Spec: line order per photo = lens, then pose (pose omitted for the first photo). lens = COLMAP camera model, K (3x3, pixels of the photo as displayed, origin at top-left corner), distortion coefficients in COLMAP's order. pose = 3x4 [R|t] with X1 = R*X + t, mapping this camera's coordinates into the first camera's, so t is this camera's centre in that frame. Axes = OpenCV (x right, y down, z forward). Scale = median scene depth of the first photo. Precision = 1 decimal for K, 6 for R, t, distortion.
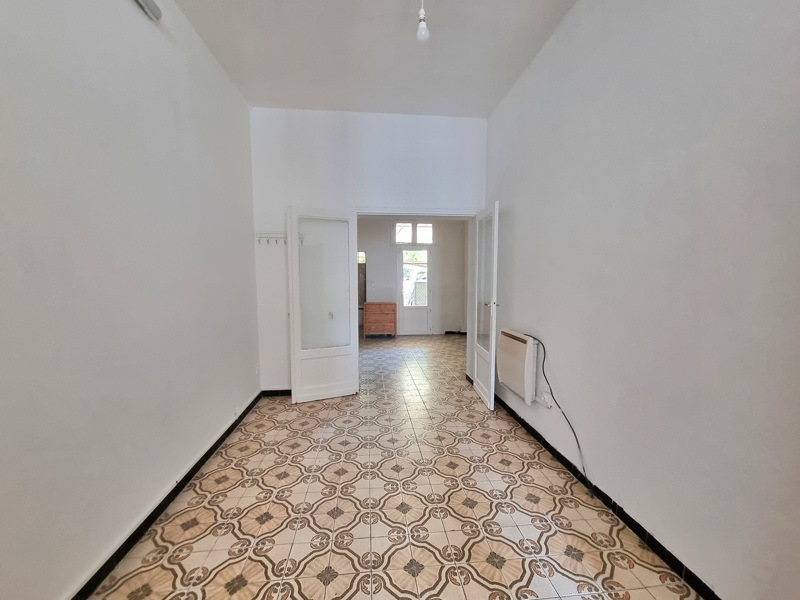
lens RADIAL K [[326.6, 0, 397.9], [0, 326.6, 304.0], [0, 0, 1]] dist [0.000709, 0.000608]
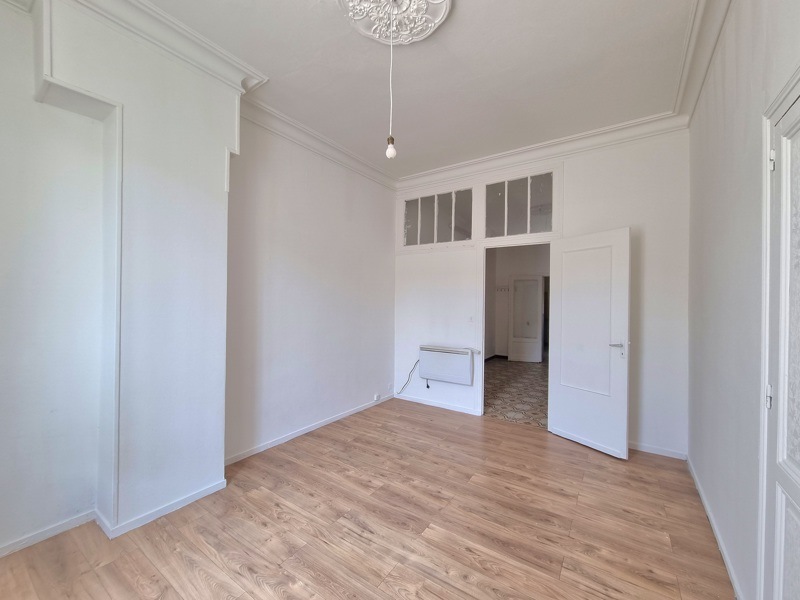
lens RADIAL K [[326.6, 0, 399.1], [0, 326.6, 302.2], [0, 0, 1]] dist [0.000709, 0.000608]
pose [[0.763401, 0.008766, -0.645865, 0.911680], [-0.071247, 0.994949, -0.070709, 0.185598], [0.641984, 0.099995, 0.760170, -2.025081]]
